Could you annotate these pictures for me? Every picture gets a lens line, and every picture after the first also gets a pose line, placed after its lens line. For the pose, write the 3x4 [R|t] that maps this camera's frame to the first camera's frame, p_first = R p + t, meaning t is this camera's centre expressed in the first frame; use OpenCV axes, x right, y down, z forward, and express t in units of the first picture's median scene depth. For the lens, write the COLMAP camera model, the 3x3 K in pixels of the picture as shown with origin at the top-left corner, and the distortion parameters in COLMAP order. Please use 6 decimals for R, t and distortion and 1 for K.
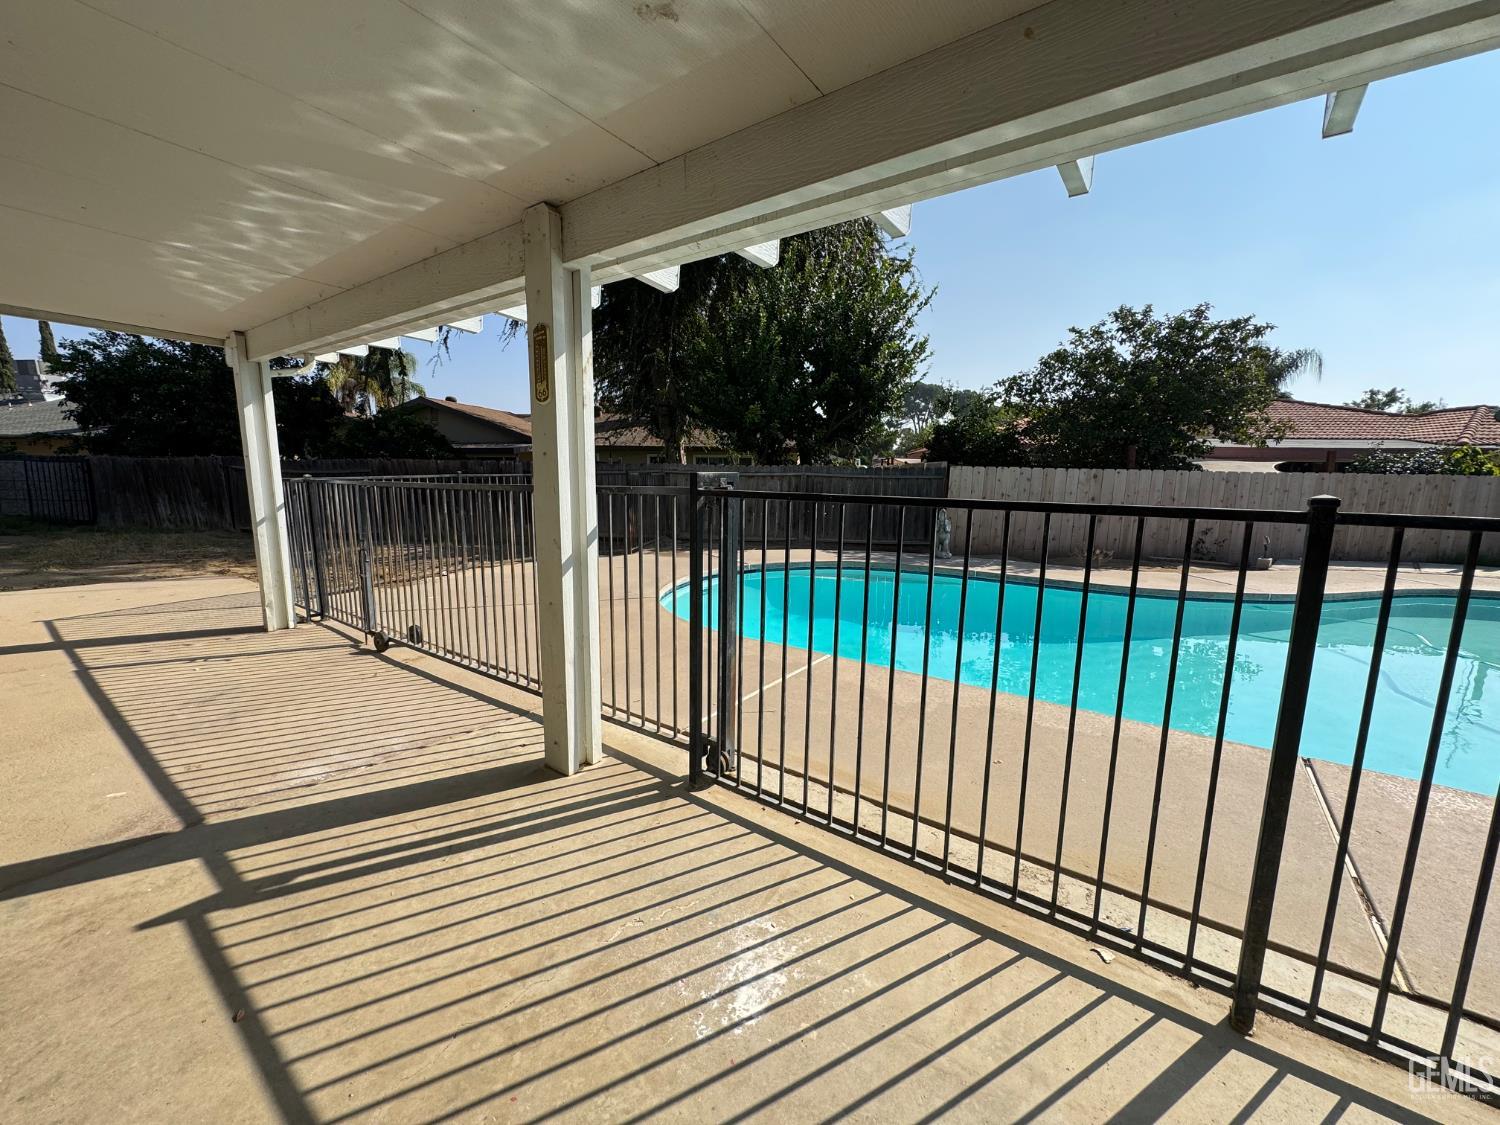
lens RADIAL K [[598.0, 0, 749.2], [0, 598.0, 561.0], [0, 0, 1]] dist [-0.002394, 0.000357]
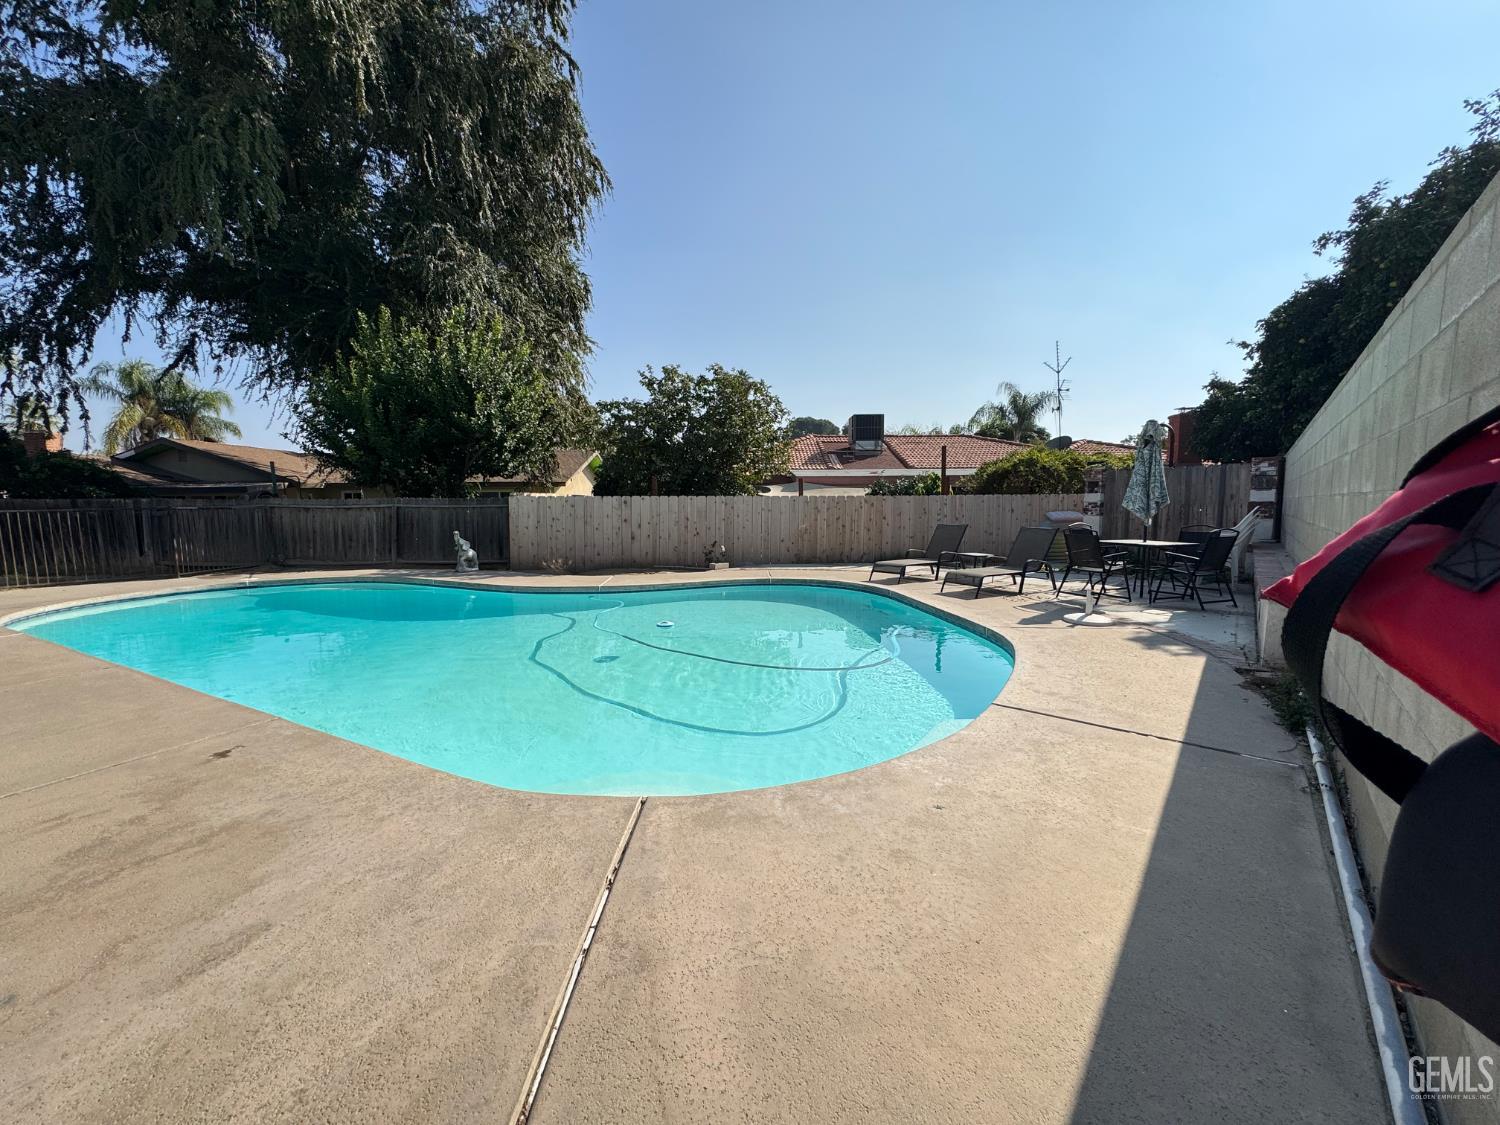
lens RADIAL K [[598.0, 0, 750.8], [0, 598.0, 552.8], [0, 0, 1]] dist [-0.002394, 0.000357]
pose [[0.991968, -0.030052, 0.122866, 2.240189], [0.038304, 0.997127, -0.065354, 0.169091], [-0.120549, 0.069535, 0.990269, -0.775372]]
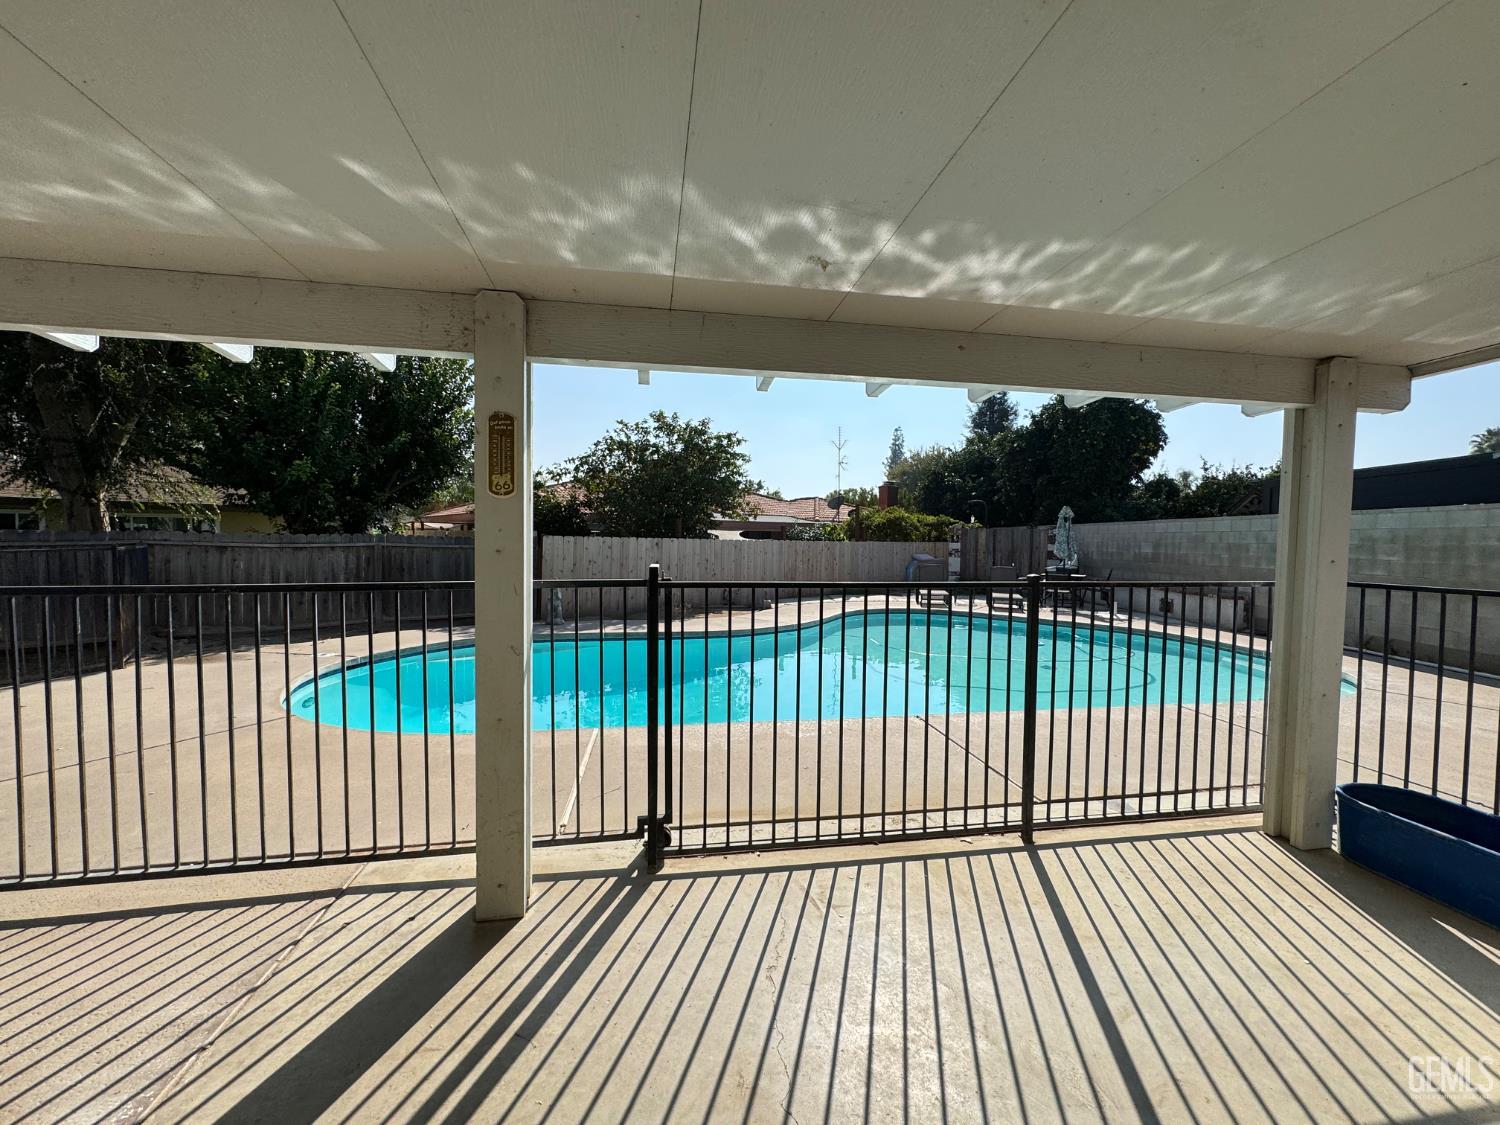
lens RADIAL K [[598.0, 0, 749.0], [0, 598.0, 558.3], [0, 0, 1]] dist [-0.002394, 0.000357]
pose [[0.691736, -0.027063, 0.721643, -0.571425], [0.103771, 0.992652, -0.062244, -0.057487], [-0.714656, 0.117942, 0.689461, 0.088888]]
